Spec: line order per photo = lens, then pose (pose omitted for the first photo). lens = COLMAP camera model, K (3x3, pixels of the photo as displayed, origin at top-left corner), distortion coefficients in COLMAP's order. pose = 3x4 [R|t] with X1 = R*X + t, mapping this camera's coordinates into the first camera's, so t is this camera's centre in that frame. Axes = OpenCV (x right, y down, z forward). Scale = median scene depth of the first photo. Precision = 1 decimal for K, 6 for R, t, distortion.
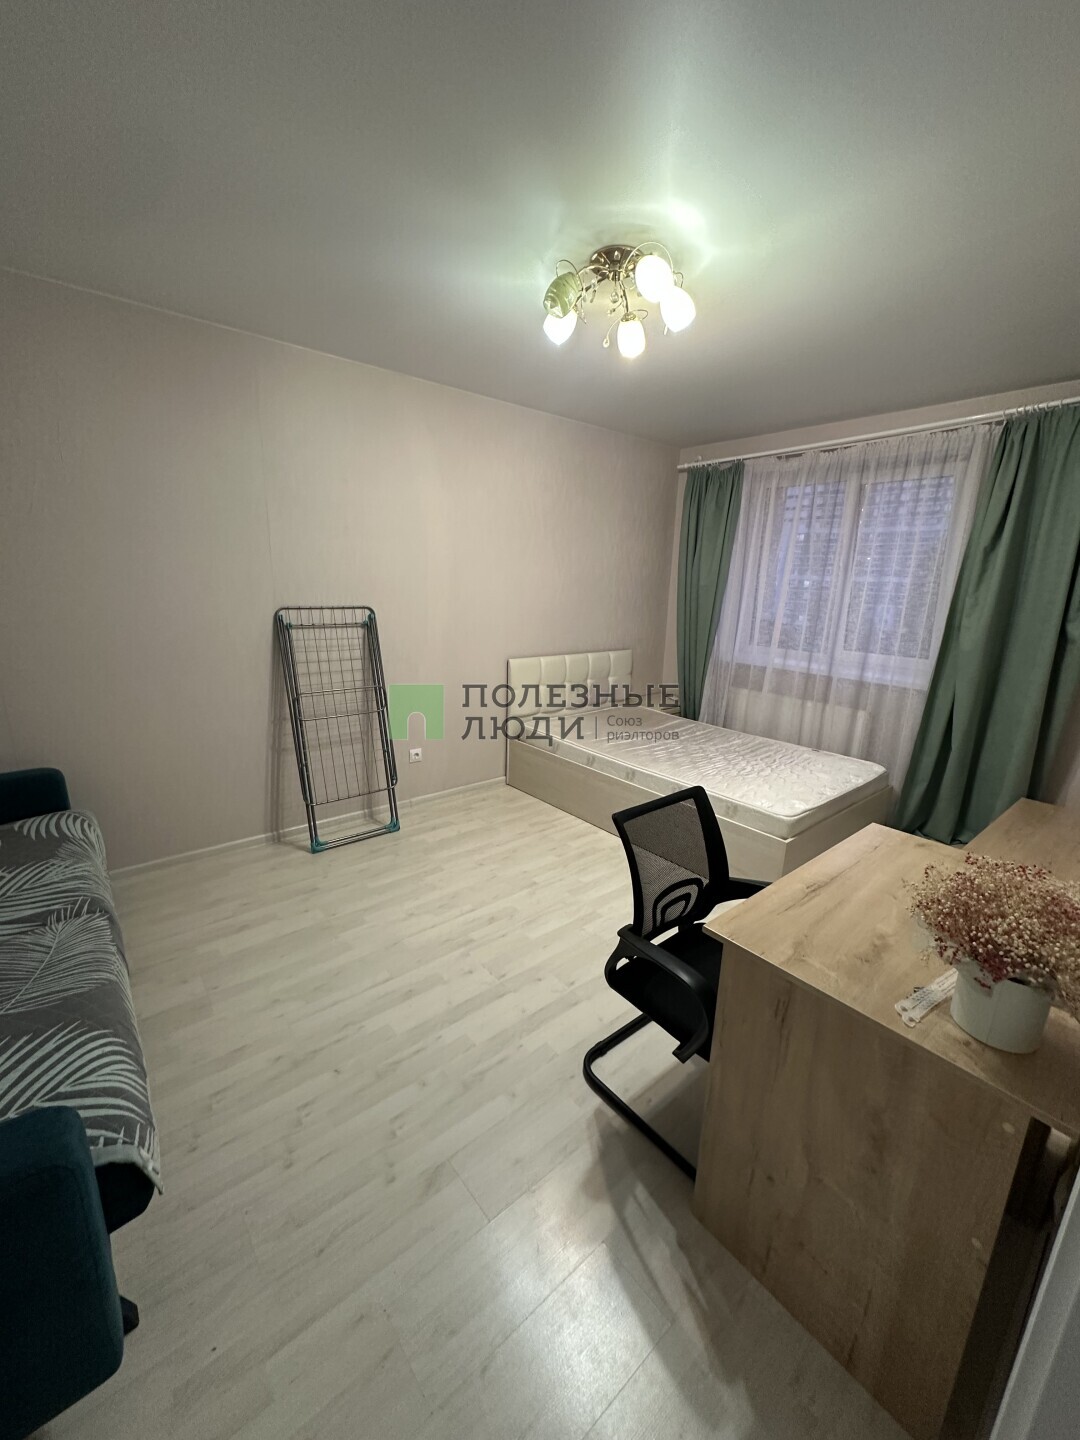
lens RADIAL K [[571.7, 0, 540.0], [0, 571.7, 720.0], [0, 0, 1]] dist [-0.001153, -0.000232]
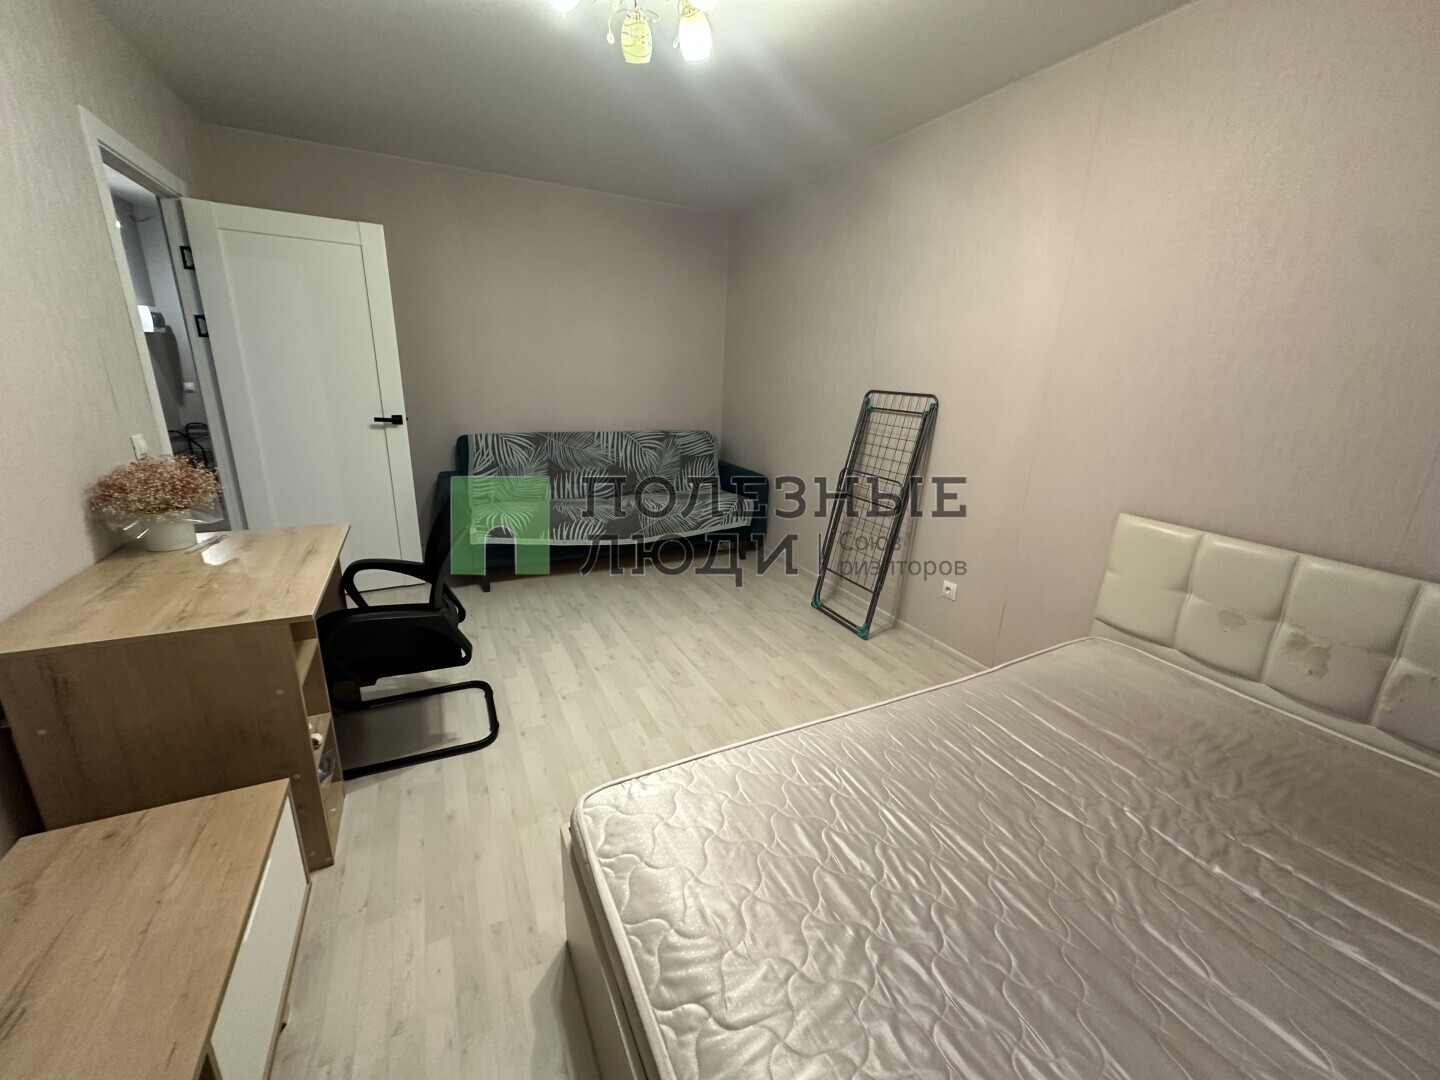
lens RADIAL K [[571.7, 0, 718.2], [0, 571.7, 540.1], [0, 0, 1]] dist [-0.001153, -0.000232]
pose [[-0.227590, 0.243108, -0.942922, 1.004126], [-0.277006, 0.912163, 0.302038, -0.260376], [0.933526, 0.329936, -0.140256, 1.370654]]
